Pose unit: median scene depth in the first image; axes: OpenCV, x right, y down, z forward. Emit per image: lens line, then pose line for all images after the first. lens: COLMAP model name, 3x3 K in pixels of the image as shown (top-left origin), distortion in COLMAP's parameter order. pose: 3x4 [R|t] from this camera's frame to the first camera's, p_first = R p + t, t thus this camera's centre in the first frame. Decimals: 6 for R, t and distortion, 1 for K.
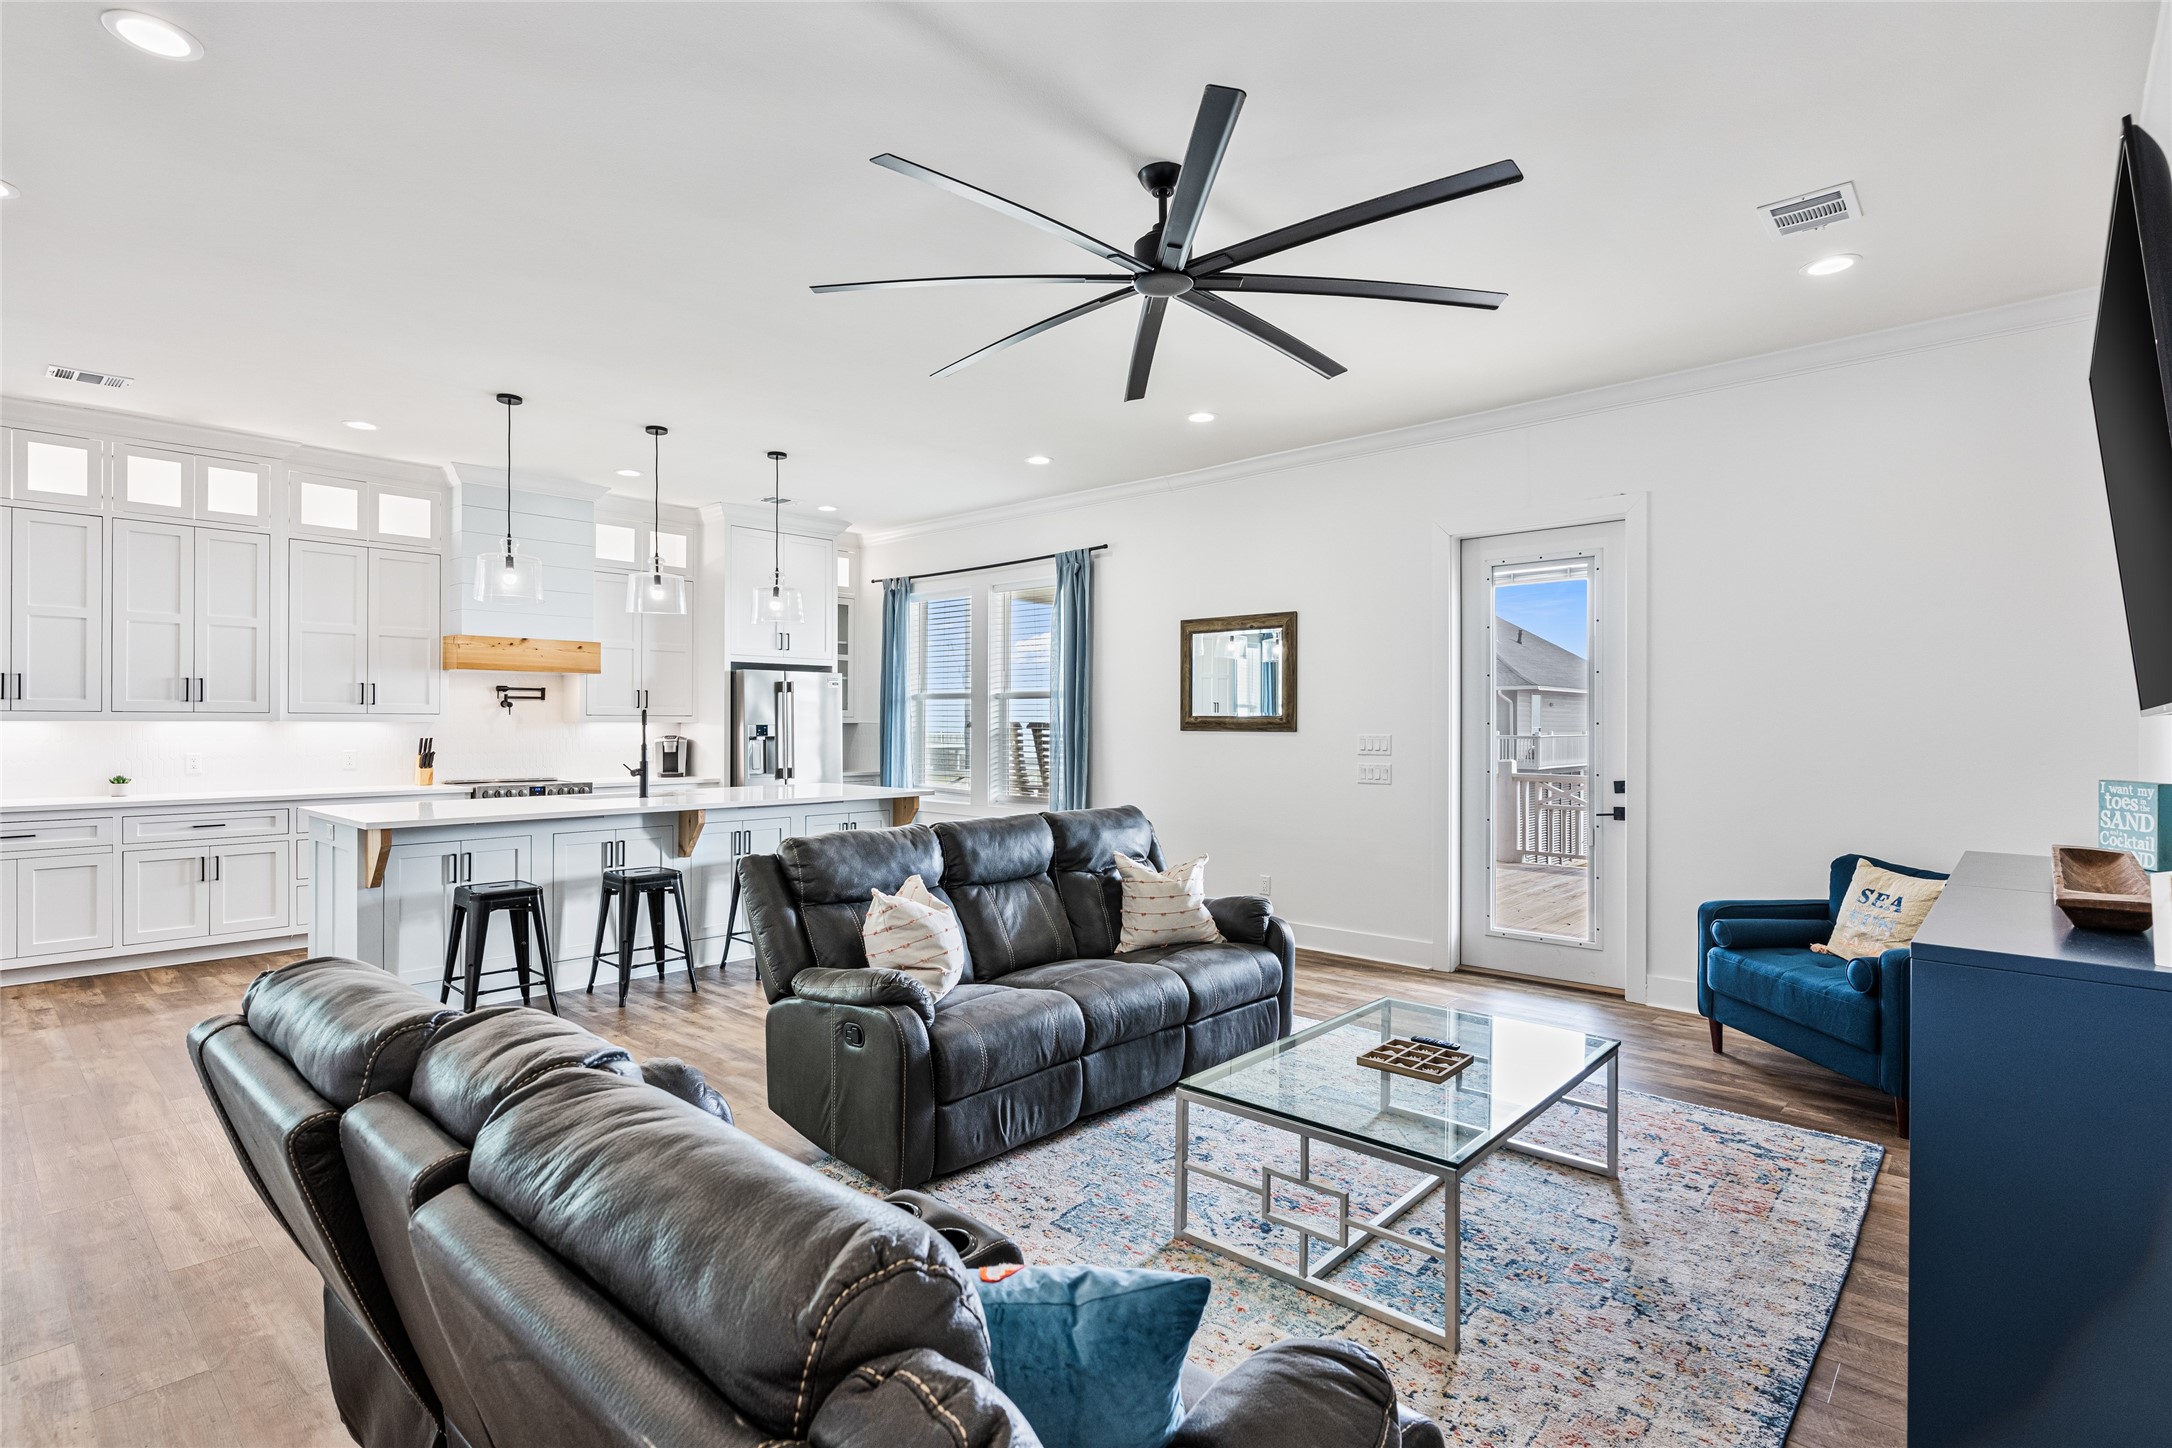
lens RADIAL K [[1050.9, 0, 1086.0], [0, 1050.9, 724.0], [0, 0, 1]] dist [-0.001881, 0.000226]
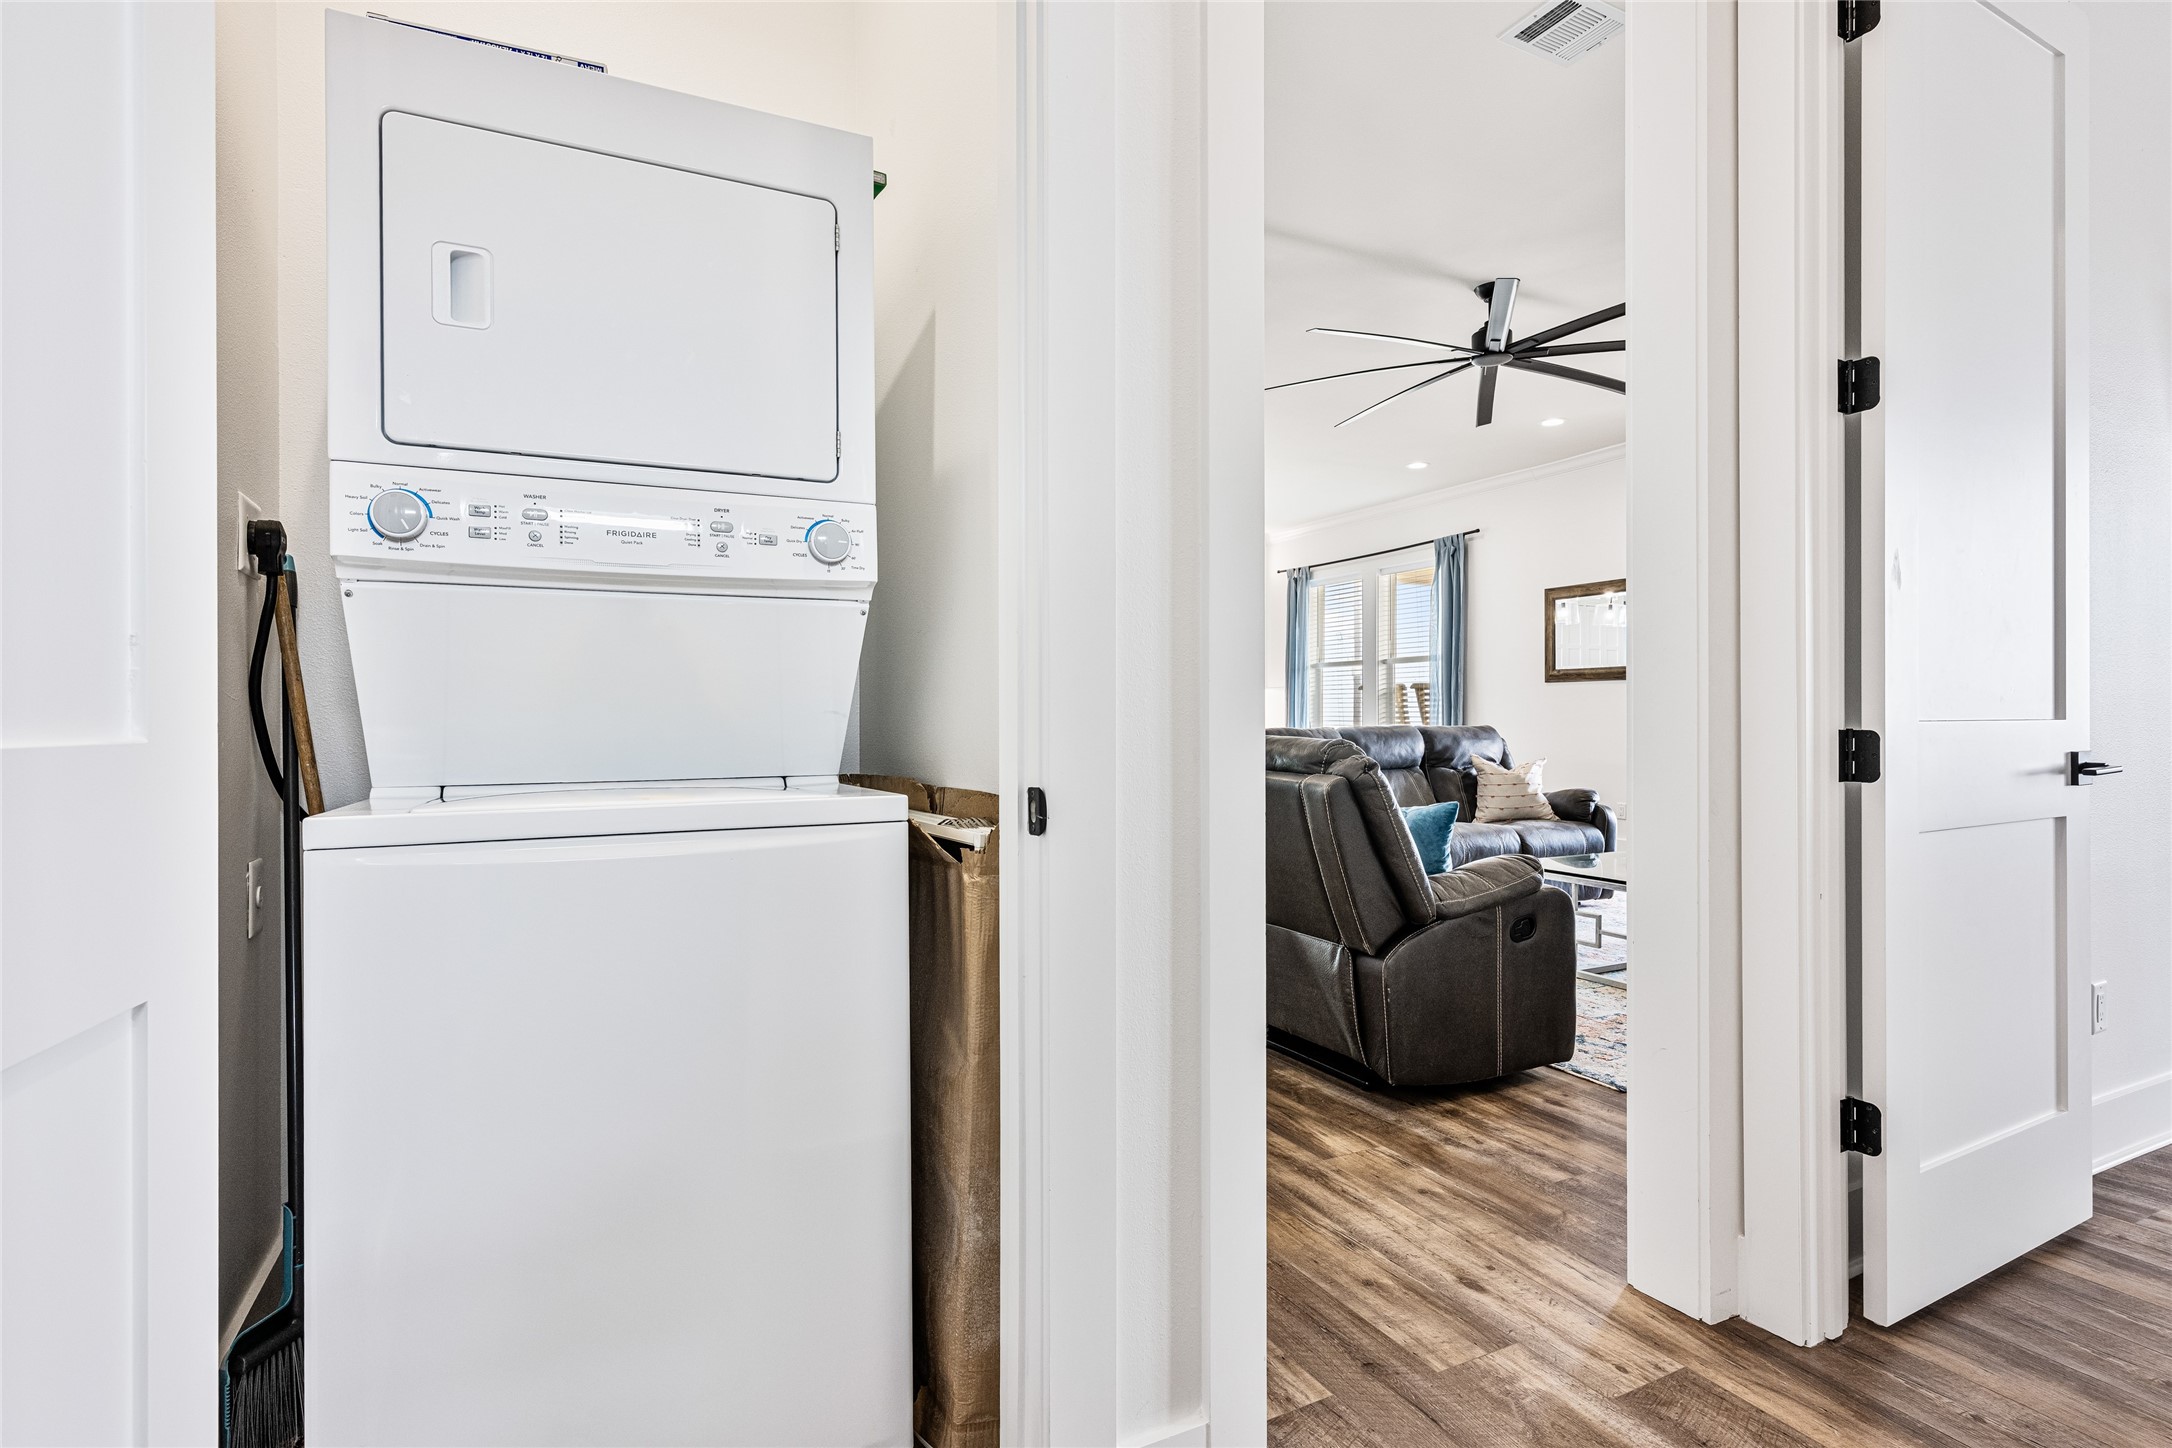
lens RADIAL K [[1053.4, 0, 1084.1], [0, 1053.4, 716.5], [0, 0, 1]] dist [-0.002735, 0.000351]
pose [[0.933998, -0.005054, -0.357242, 0.031648], [0.003796, 0.999984, -0.004222, 0.052388], [0.357258, 0.002588, 0.934002, -0.318458]]
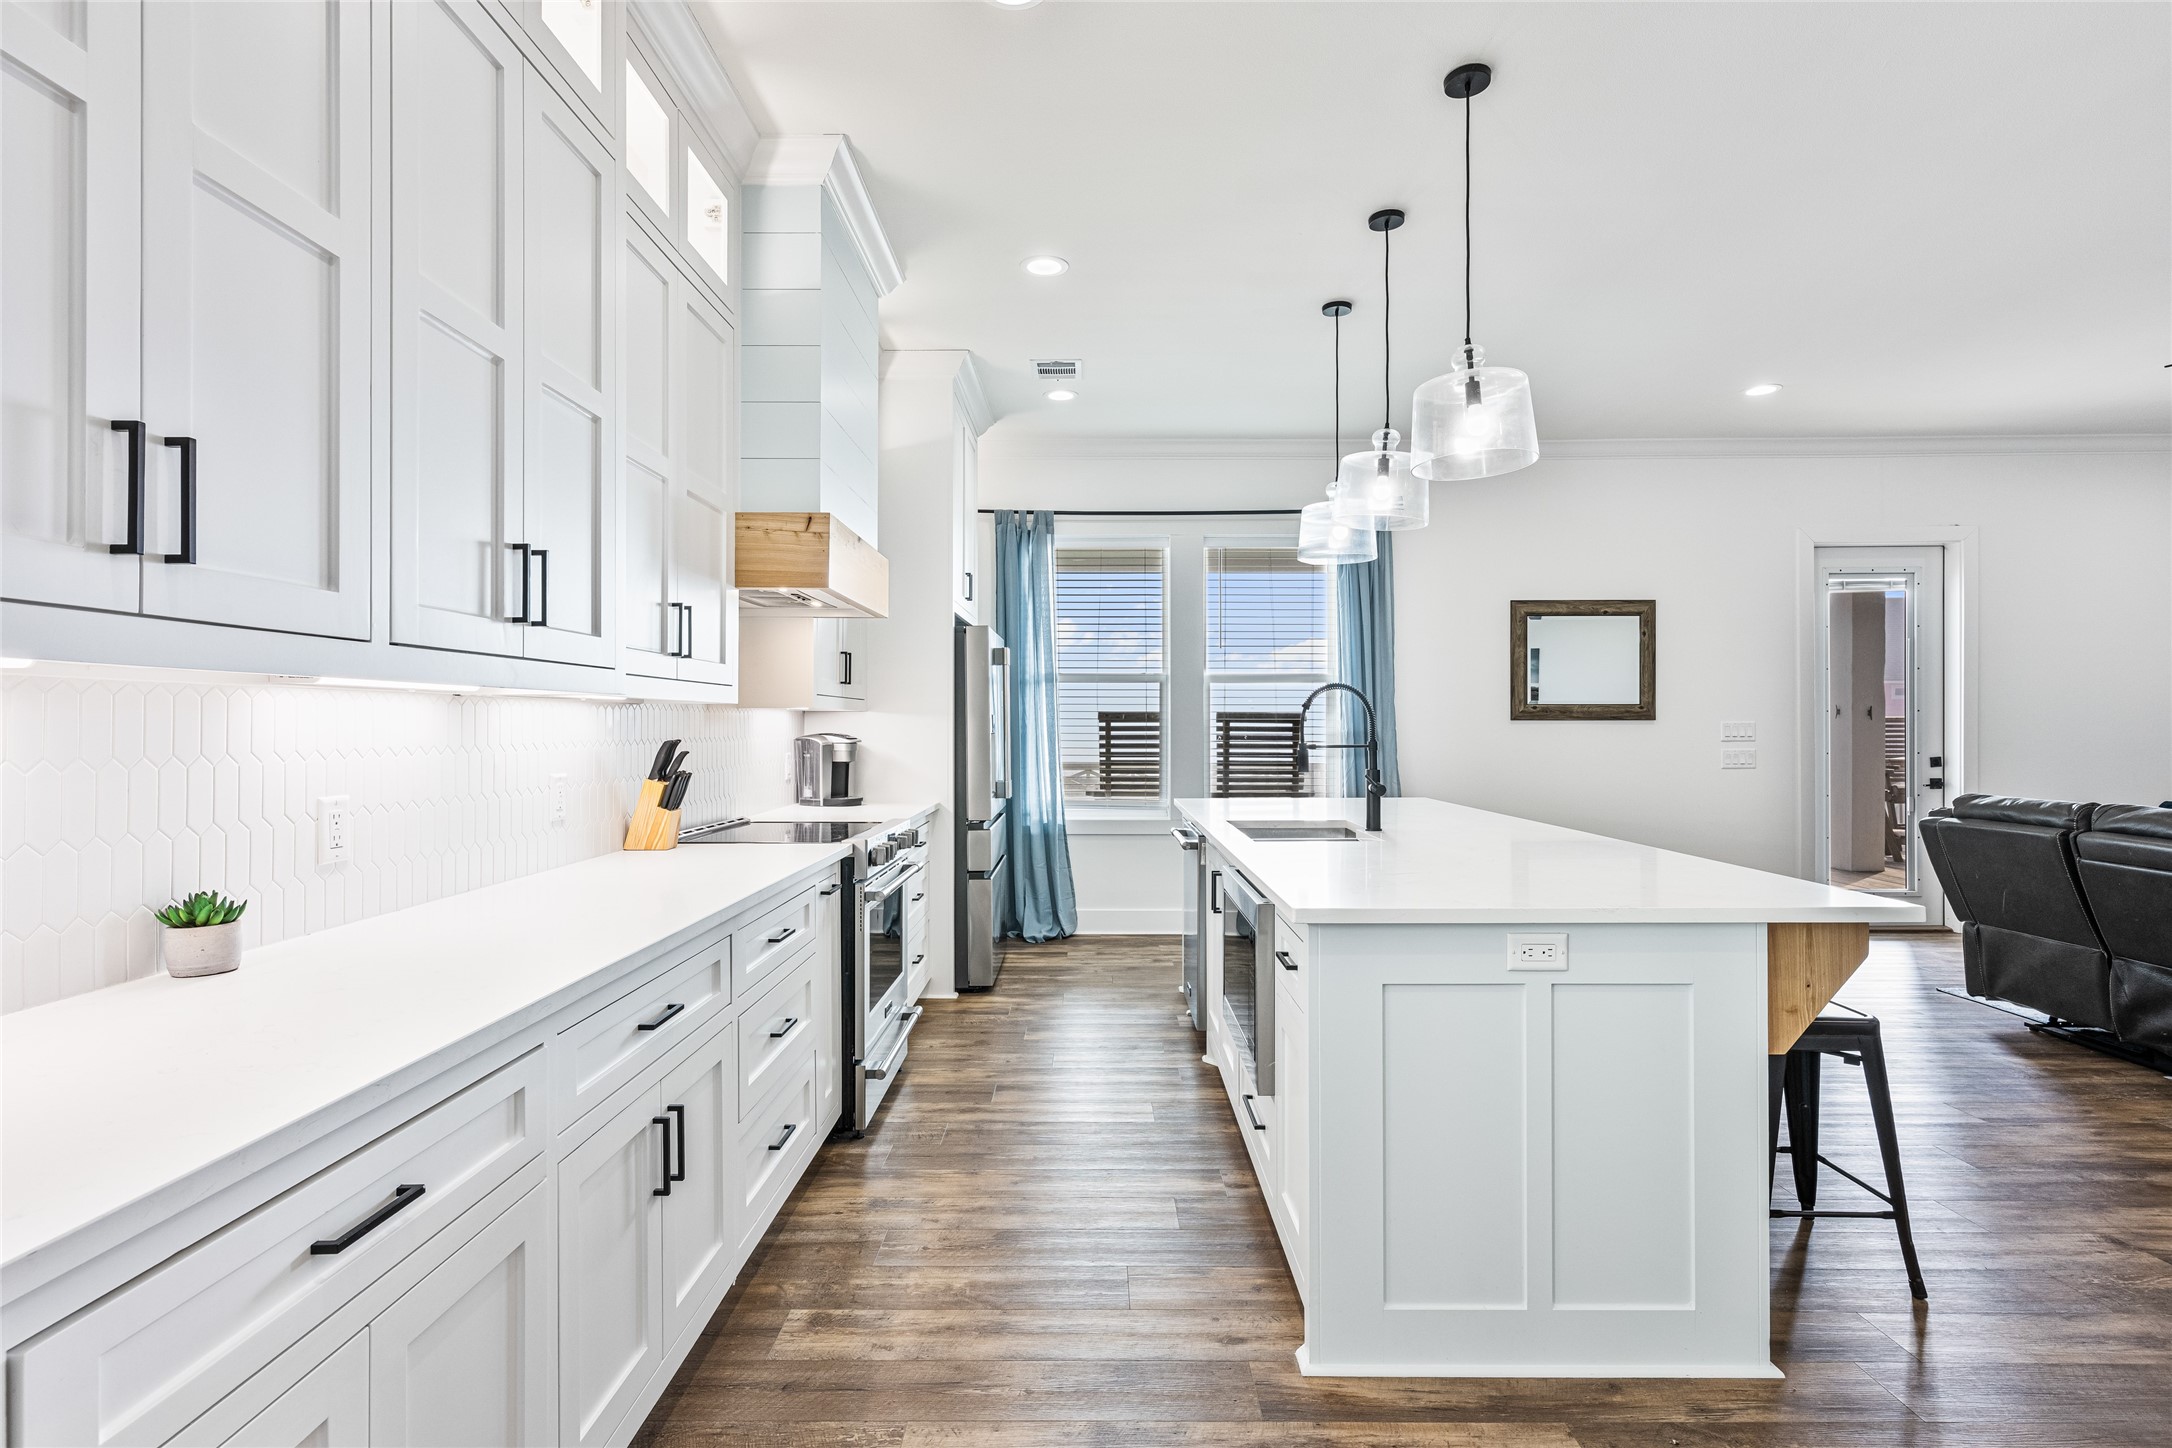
lens RADIAL K [[1045.2, 0, 1086.0], [0, 1045.2, 724.0], [0, 0, 1]] dist [0.000616, 0.000452]
pose [[0.744620, -0.004055, 0.667476, -0.881166], [0.004362, 0.999990, 0.001209, 0.007551], [-0.667474, 0.002012, 0.744630, 0.627191]]
